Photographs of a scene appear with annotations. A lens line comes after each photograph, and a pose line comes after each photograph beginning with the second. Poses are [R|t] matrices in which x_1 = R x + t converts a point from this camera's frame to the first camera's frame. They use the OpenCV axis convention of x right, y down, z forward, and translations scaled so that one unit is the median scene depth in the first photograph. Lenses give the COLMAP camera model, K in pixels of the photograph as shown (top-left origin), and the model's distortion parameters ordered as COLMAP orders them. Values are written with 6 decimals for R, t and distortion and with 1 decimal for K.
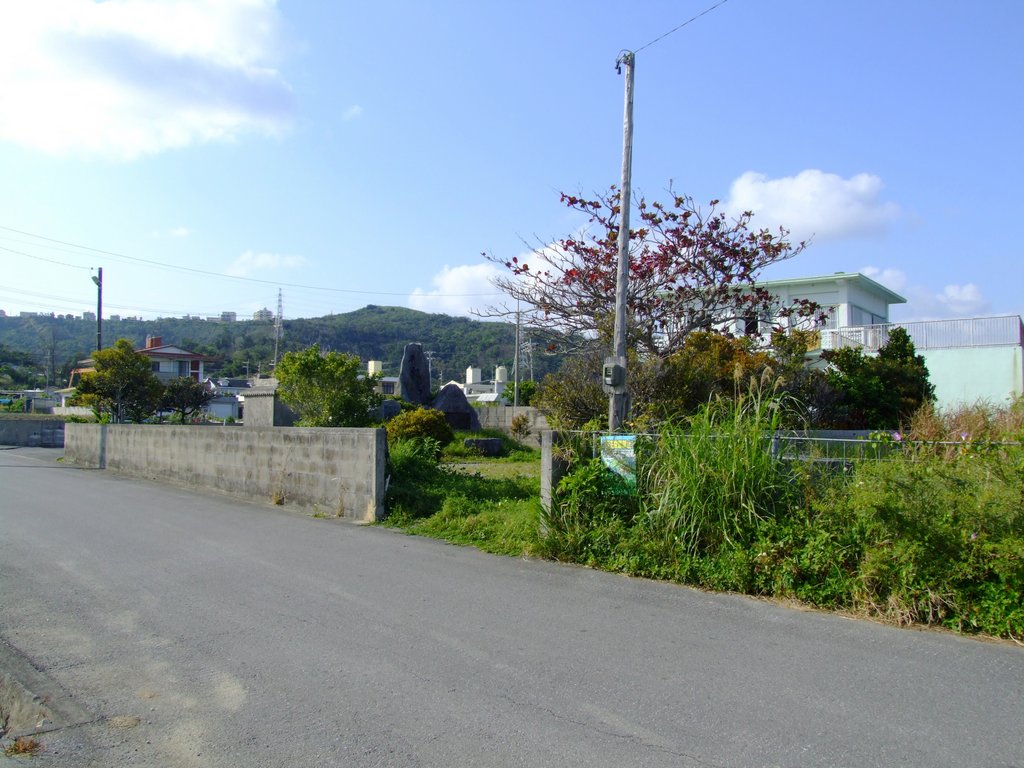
lens RADIAL K [[832.3, 0, 512.0], [0, 832.3, 384.0], [0, 0, 1]] dist [-0.110471, -0.000011]
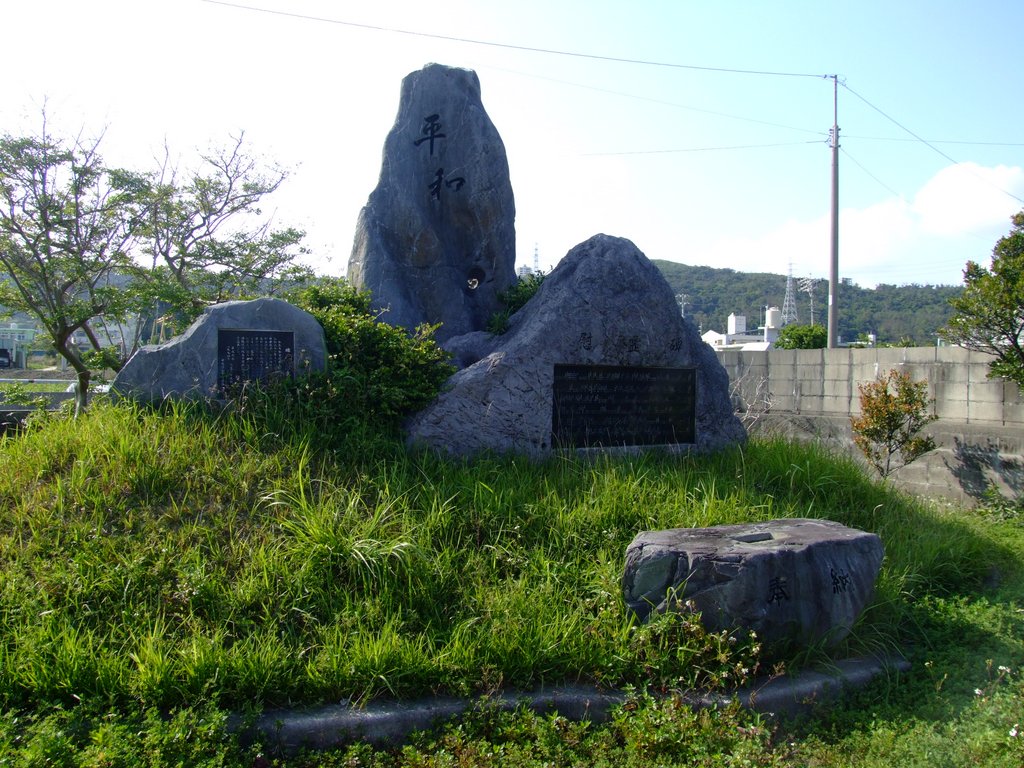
lens RADIAL K [[832.3, 0, 512.0], [0, 832.3, 384.0], [0, 0, 1]] dist [-0.110471, -0.000011]
pose [[0.951278, 0.006907, -0.308257, -0.005277], [0.009447, 0.998627, 0.051530, 0.005126], [0.308190, -0.051932, 0.949906, 0.145883]]
